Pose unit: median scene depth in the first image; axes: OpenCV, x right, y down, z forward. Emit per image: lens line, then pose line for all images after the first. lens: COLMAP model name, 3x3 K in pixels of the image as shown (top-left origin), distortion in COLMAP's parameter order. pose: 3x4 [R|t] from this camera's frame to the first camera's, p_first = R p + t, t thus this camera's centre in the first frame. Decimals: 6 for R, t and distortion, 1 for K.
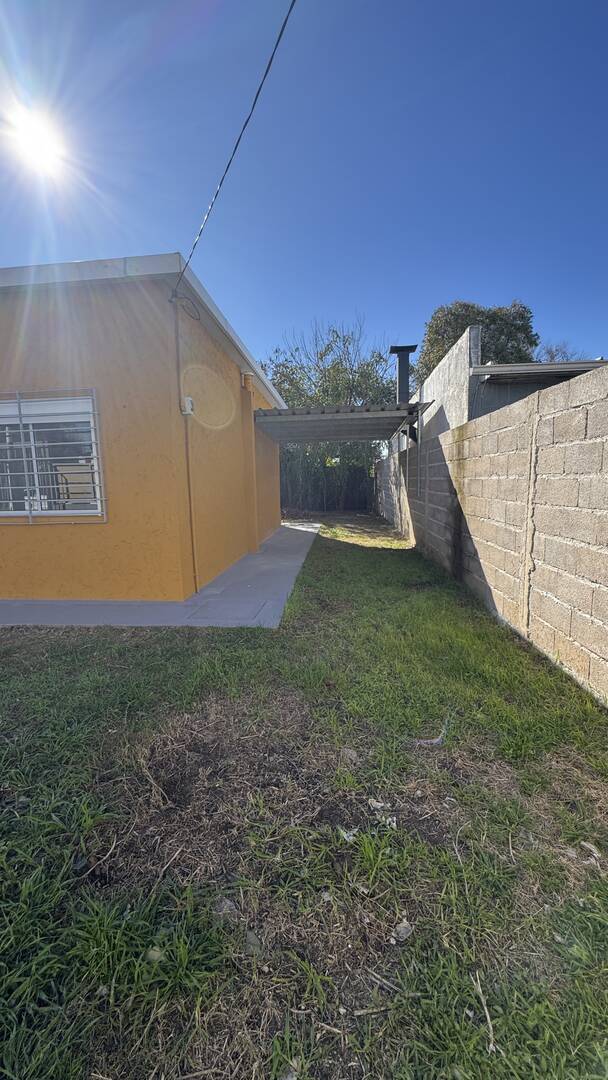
lens RADIAL K [[430.7, 0, 302.3], [0, 430.7, 539.8], [0, 0, 1]] dist [-0.005490, 0.000317]
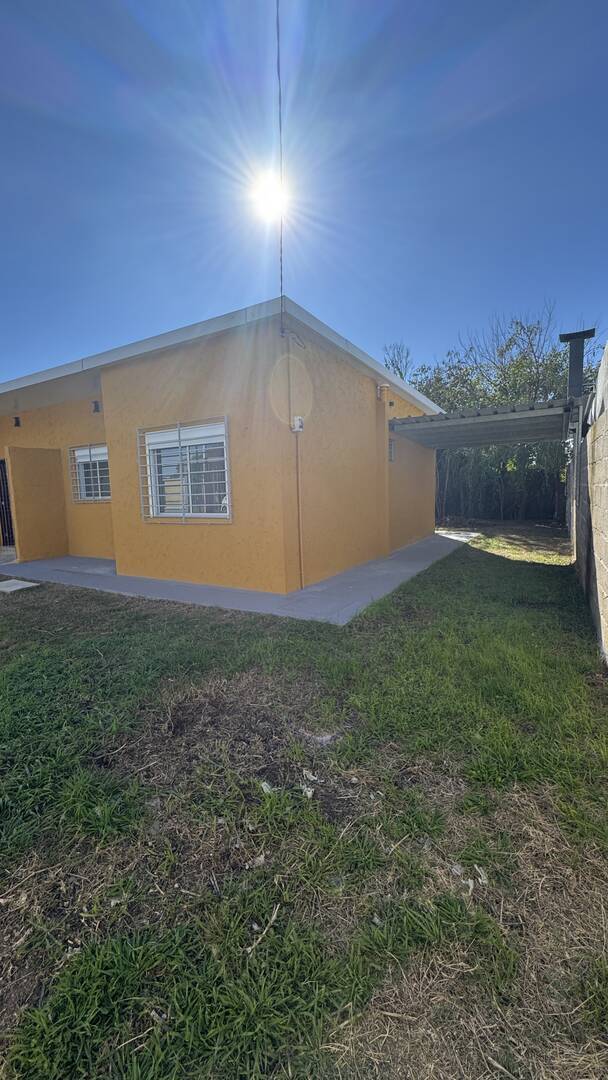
lens RADIAL K [[430.7, 0, 302.3], [0, 430.7, 539.8], [0, 0, 1]] dist [-0.005490, 0.000317]
pose [[0.905041, 0.045246, -0.422910, 0.278603], [-0.051139, 0.998688, -0.002591, -0.002270], [0.422238, 0.023972, 0.906168, -0.024569]]
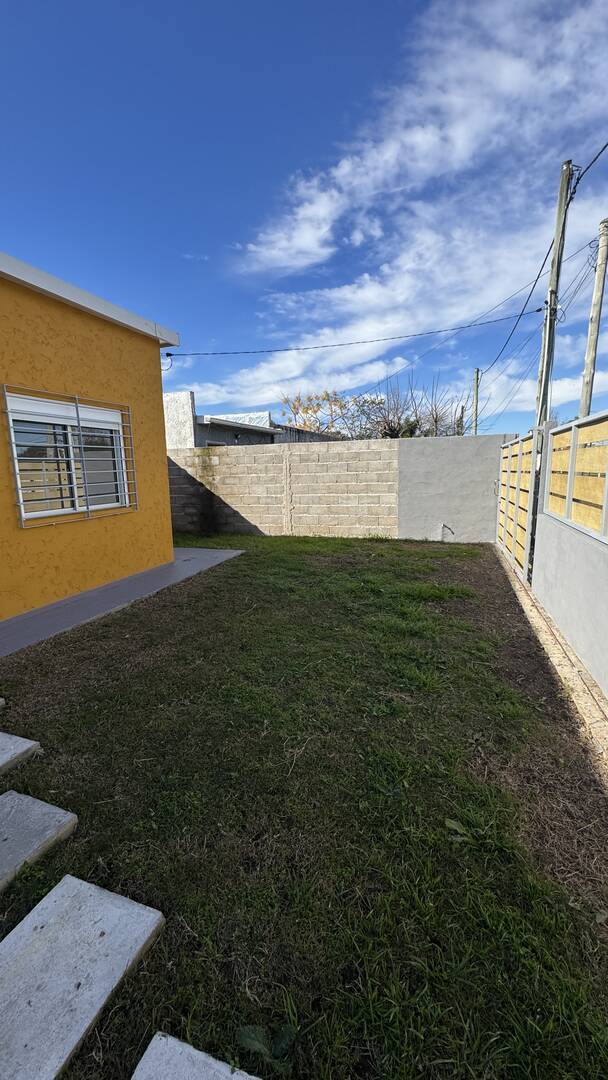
lens RADIAL K [[430.7, 0, 302.3], [0, 430.7, 539.8], [0, 0, 1]] dist [-0.005490, 0.000317]
pose [[0.224026, -0.145131, 0.963716, -1.804622], [0.153089, 0.981814, 0.112269, -0.028718], [-0.962484, 0.122383, 0.242170, 0.263413]]
